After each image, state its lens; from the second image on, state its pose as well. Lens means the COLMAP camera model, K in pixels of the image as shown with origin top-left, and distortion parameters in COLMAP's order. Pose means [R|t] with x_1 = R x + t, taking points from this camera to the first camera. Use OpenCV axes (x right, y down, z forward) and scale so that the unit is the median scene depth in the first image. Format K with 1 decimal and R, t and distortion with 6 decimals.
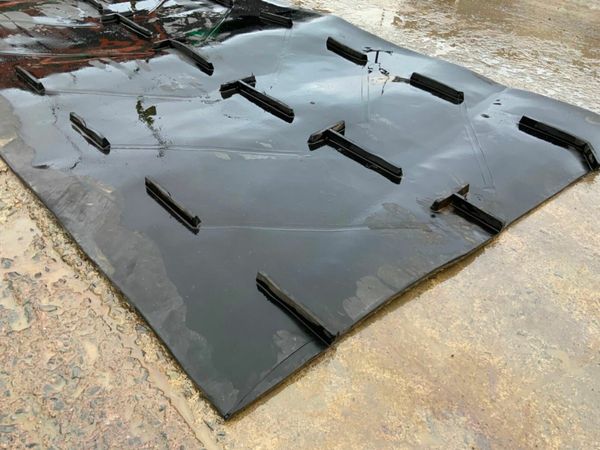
lens RADIAL K [[499.1, 0, 300.0], [0, 499.1, 225.0], [0, 0, 1]] dist [0.095047, -0.177160]
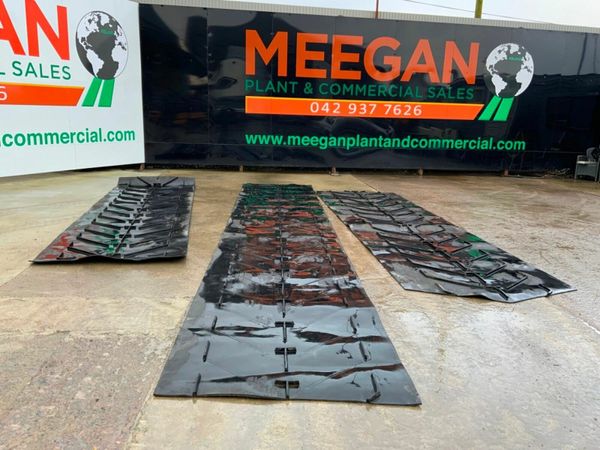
lens RADIAL K [[499.1, 0, 300.0], [0, 499.1, 225.0], [0, 0, 1]] dist [0.095047, -0.177160]
pose [[0.765655, 0.123455, -0.631293, 1.312950], [-0.405005, 0.854980, -0.324007, 0.040178], [0.499742, 0.503755, 0.704620, -0.774452]]
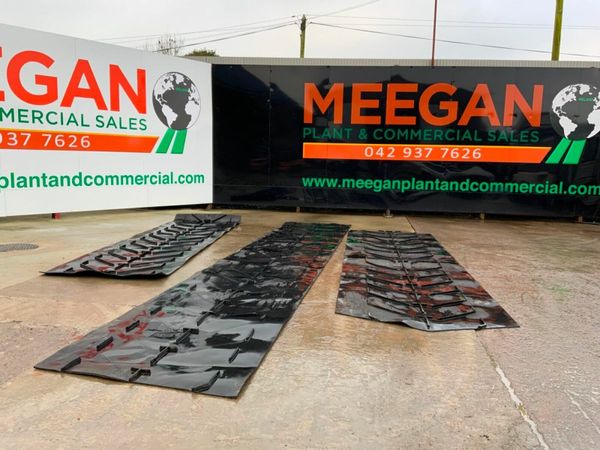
lens RADIAL K [[499.1, 0, 300.0], [0, 499.1, 225.0], [0, 0, 1]] dist [0.095047, -0.177160]
pose [[0.591483, 0.077406, -0.802593, 2.231637], [-0.507304, 0.809410, -0.295802, -0.242524], [0.626730, 0.582121, 0.518020, -0.274841]]
